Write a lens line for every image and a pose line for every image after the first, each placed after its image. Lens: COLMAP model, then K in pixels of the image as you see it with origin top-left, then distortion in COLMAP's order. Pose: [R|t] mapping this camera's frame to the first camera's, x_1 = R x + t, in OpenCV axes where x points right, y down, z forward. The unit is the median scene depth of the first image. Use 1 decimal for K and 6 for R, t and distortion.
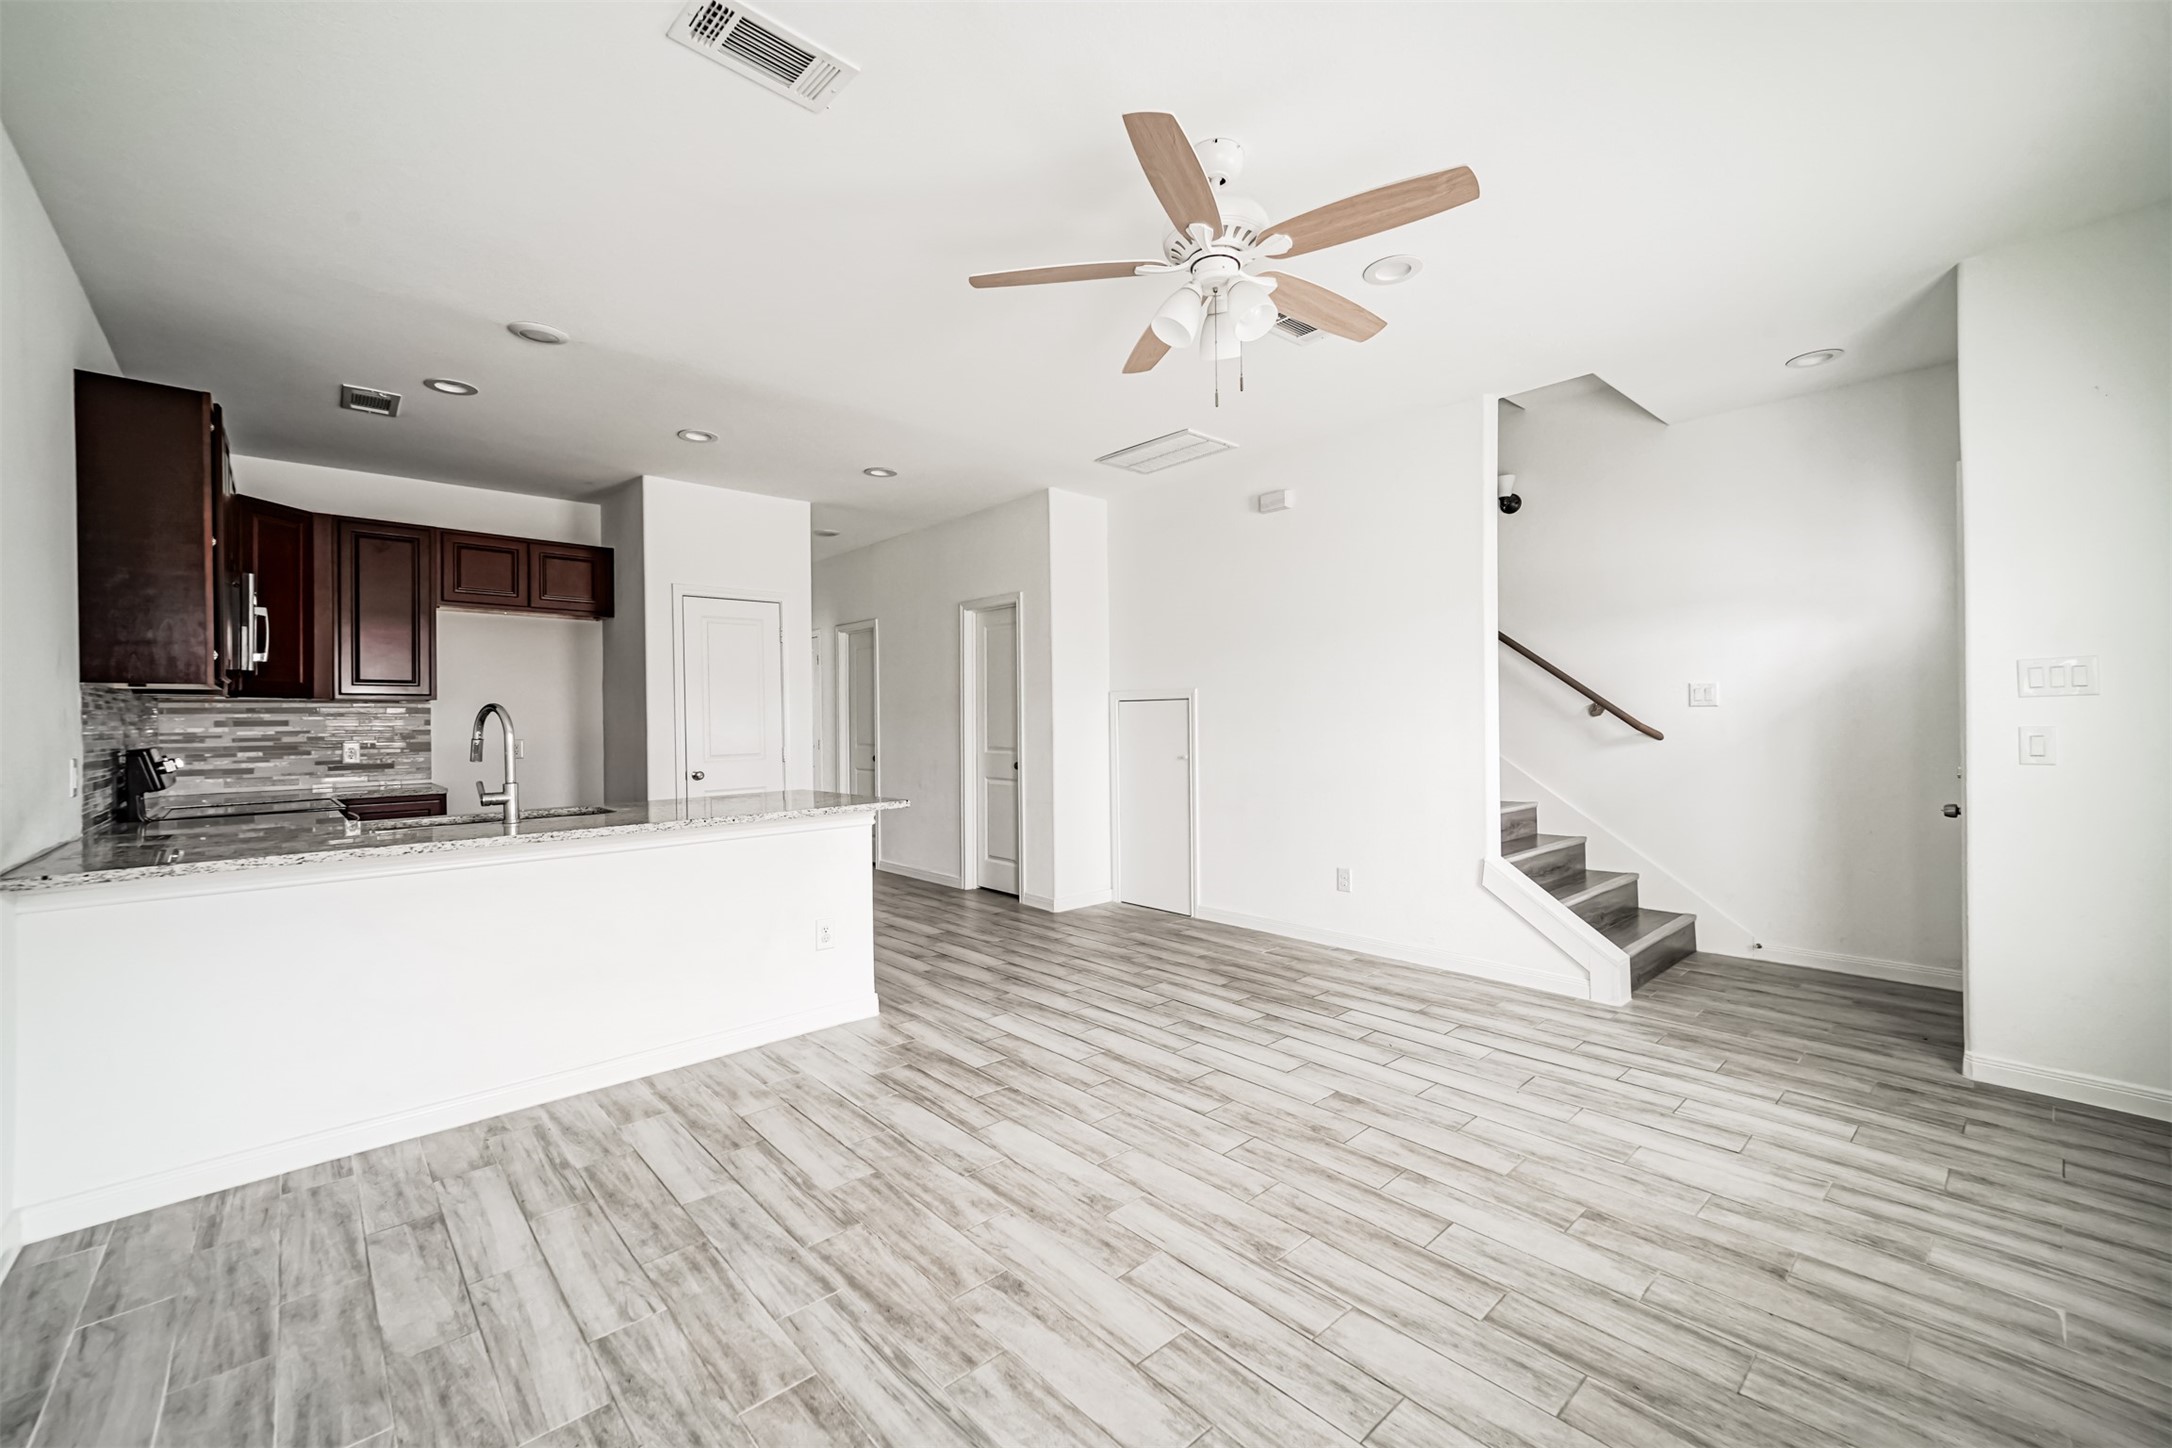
lens RADIAL K [[886.1, 0, 1095.3], [0, 886.1, 709.3], [0, 0, 1]] dist [-0.000919, 0.001052]
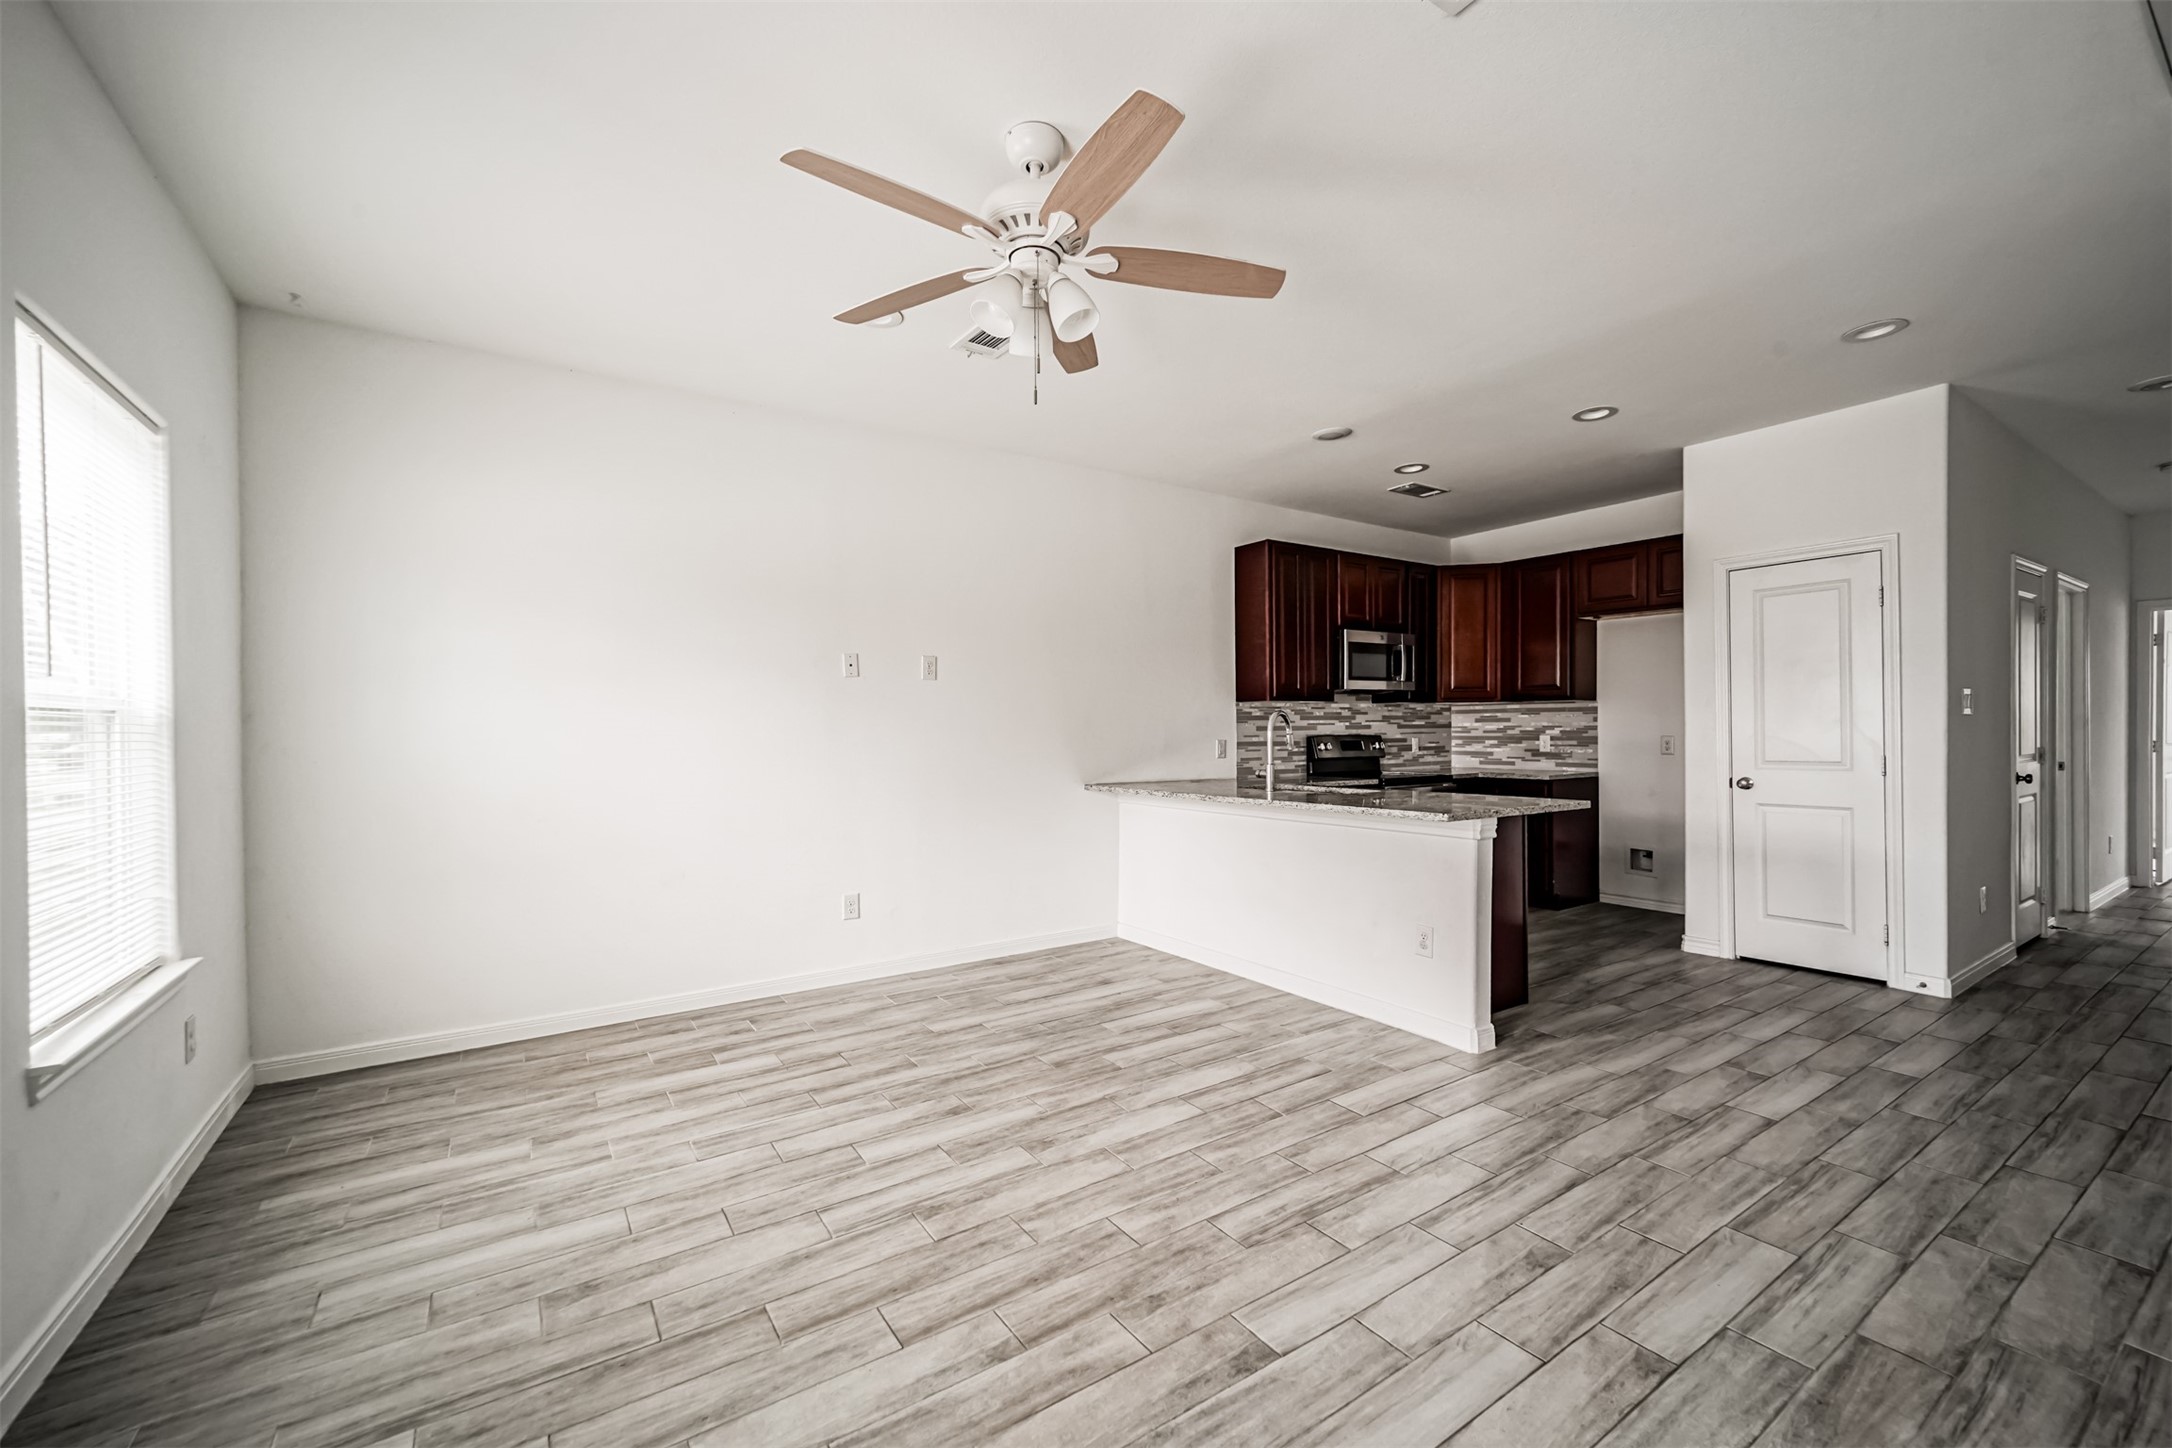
lens RADIAL K [[886.1, 0, 1090.1], [0, 886.1, 730.0], [0, 0, 1]] dist [-0.000919, 0.001052]
pose [[-0.158365, 0.017046, -0.987234, 0.803430], [0.019010, 0.999718, 0.014212, 0.000062], [0.987198, -0.016516, -0.158644, 0.894735]]
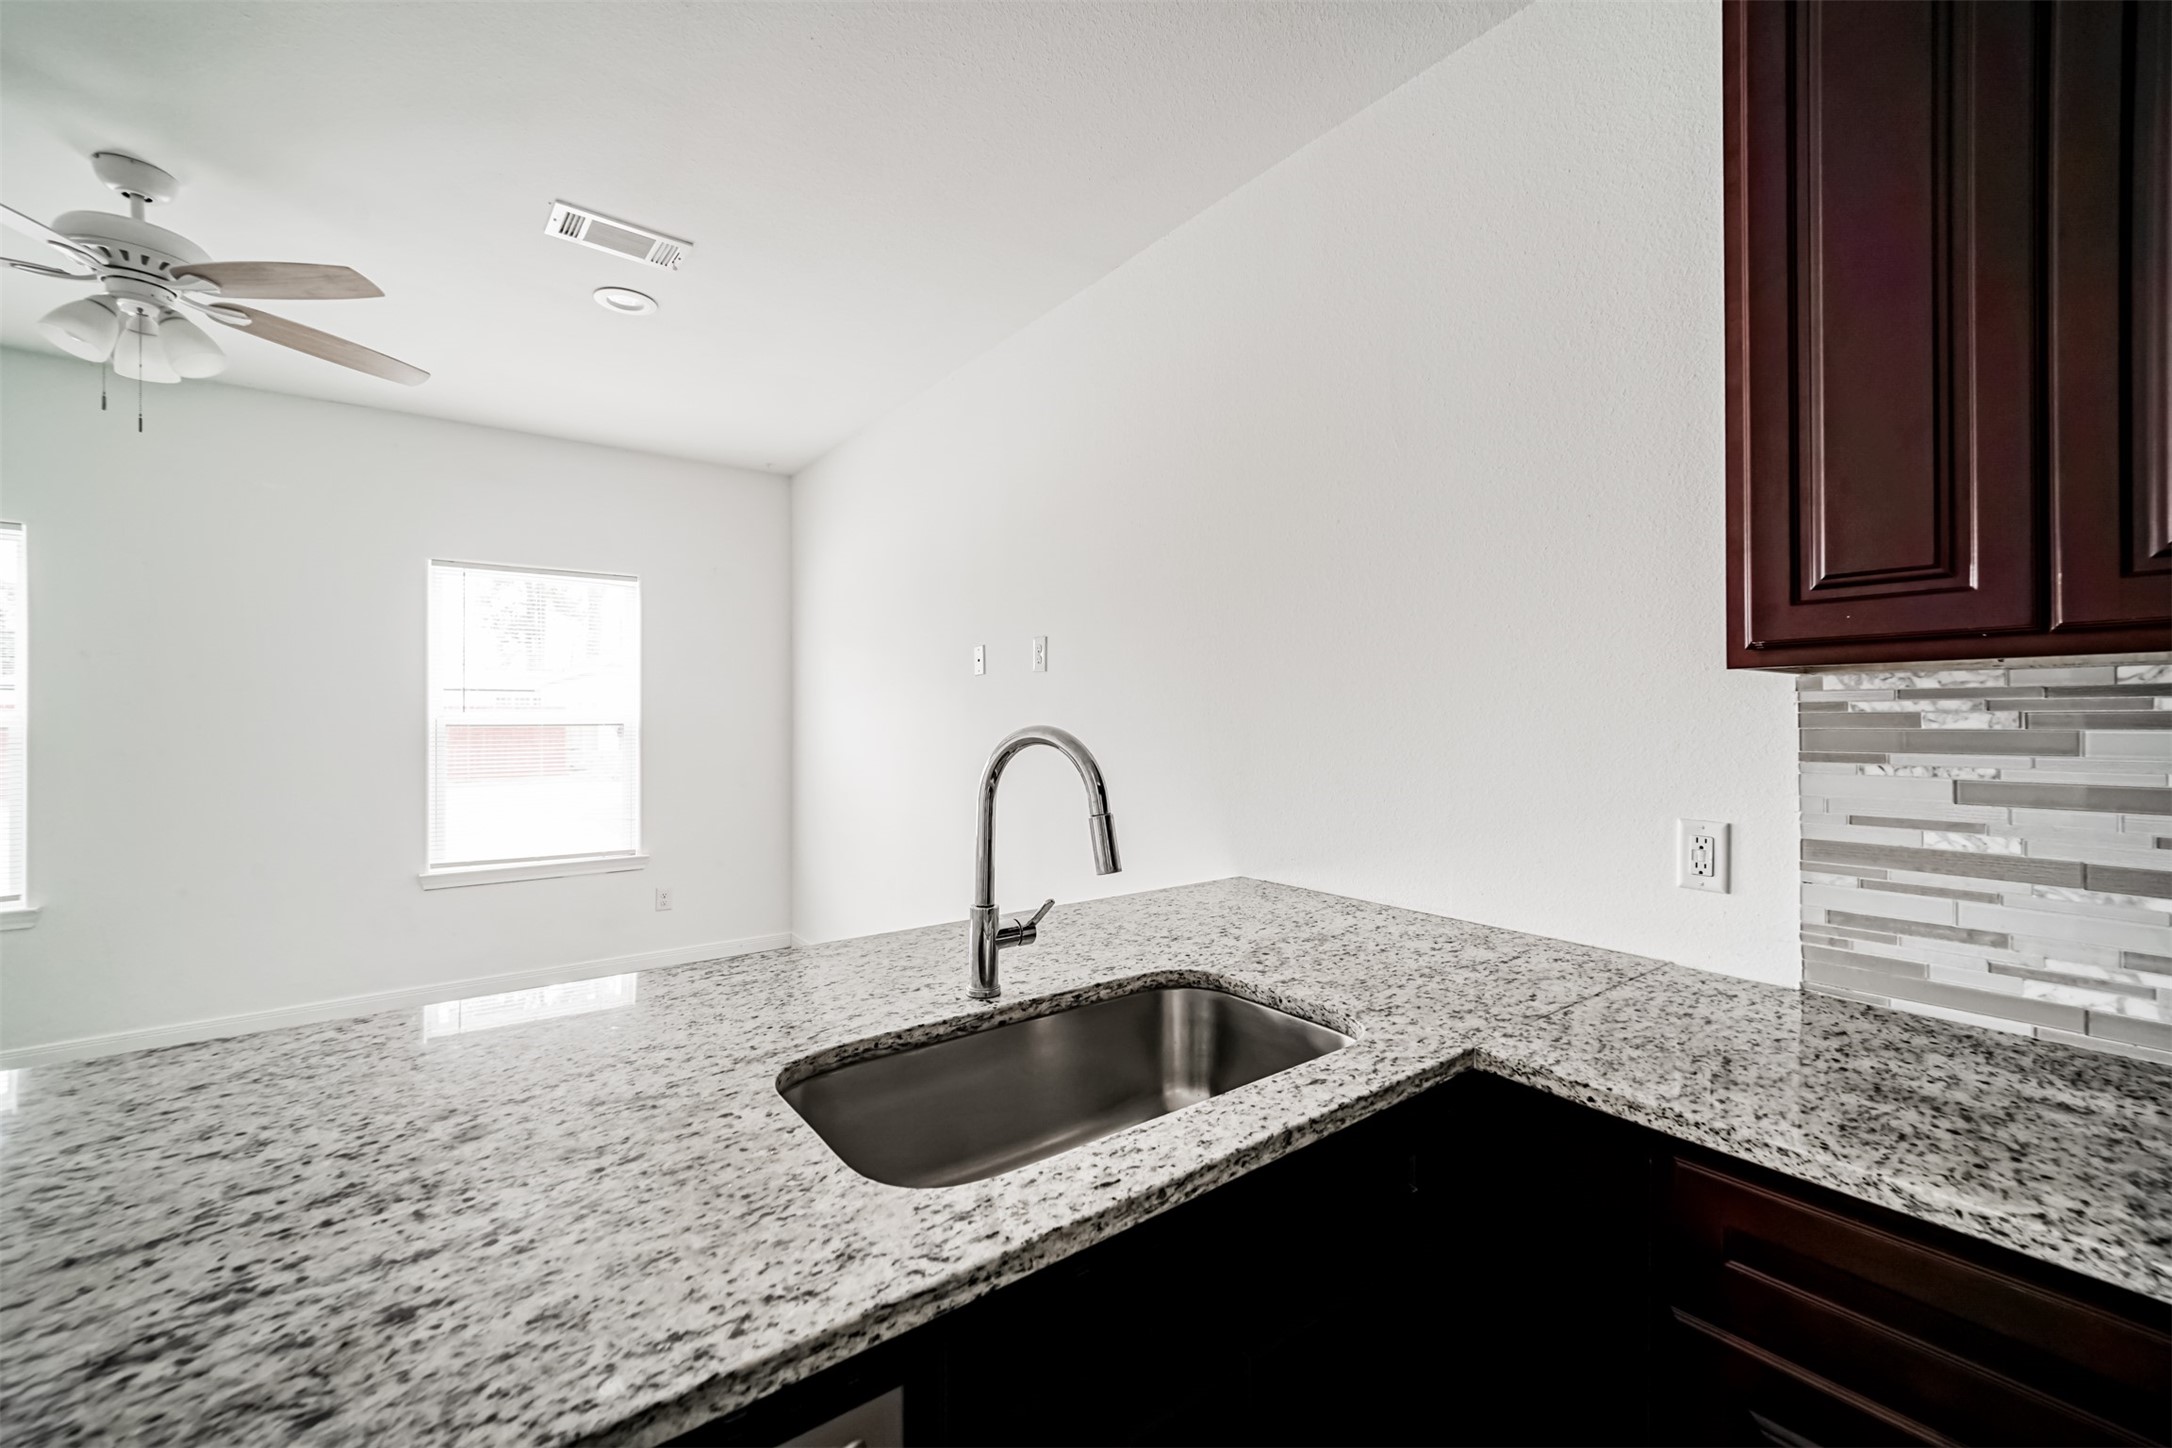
lens RADIAL K [[886.1, 0, 1097.1], [0, 886.1, 713.2], [0, 0, 1]] dist [-0.000919, 0.001052]
pose [[-0.995119, 0.014262, 0.097645, -0.716017], [0.012825, 0.999800, -0.015326, -0.003696], [-0.097844, -0.013999, -0.995103, 1.368105]]
